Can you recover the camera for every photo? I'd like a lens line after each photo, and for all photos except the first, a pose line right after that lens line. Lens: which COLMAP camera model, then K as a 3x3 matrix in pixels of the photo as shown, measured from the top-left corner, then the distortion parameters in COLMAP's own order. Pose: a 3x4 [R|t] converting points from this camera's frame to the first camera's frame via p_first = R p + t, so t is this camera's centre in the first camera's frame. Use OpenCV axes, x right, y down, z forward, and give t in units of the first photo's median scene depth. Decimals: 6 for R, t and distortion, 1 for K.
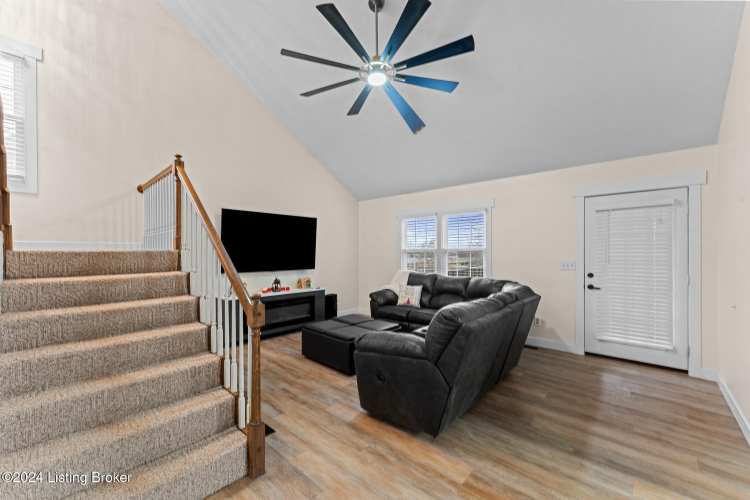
lens RADIAL K [[299.8, 0, 375.0], [0, 299.8, 250.0], [0, 0, 1]] dist [-0.000900, -0.000136]
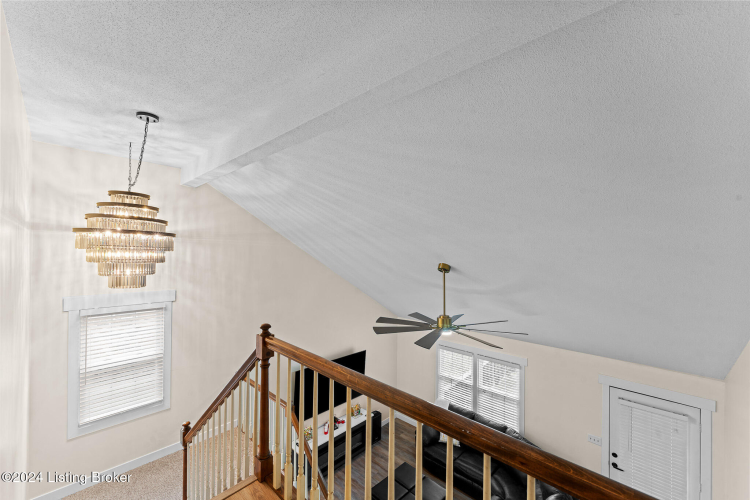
lens RADIAL K [[299.8, 0, 375.0], [0, 299.8, 250.0], [0, 0, 1]] dist [0.009877, -0.000284]
pose [[0.999848, 0.014555, -0.009593, -0.225602], [-0.014569, 0.999893, -0.001419, -0.709411], [0.009571, 0.001558, 0.999953, -0.204448]]
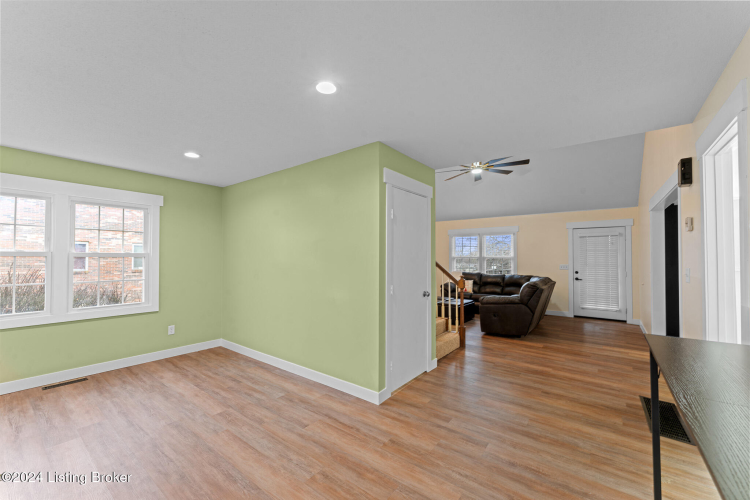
lens RADIAL K [[304.7, 0, 372.8], [0, 304.7, 247.1], [0, 0, 1]] dist [0.000315, -0.000032]
pose [[0.996482, 0.010149, 0.083192, -0.652456], [-0.007950, 0.999611, -0.026717, -0.008751], [-0.083431, 0.025962, 0.996175, -0.721428]]
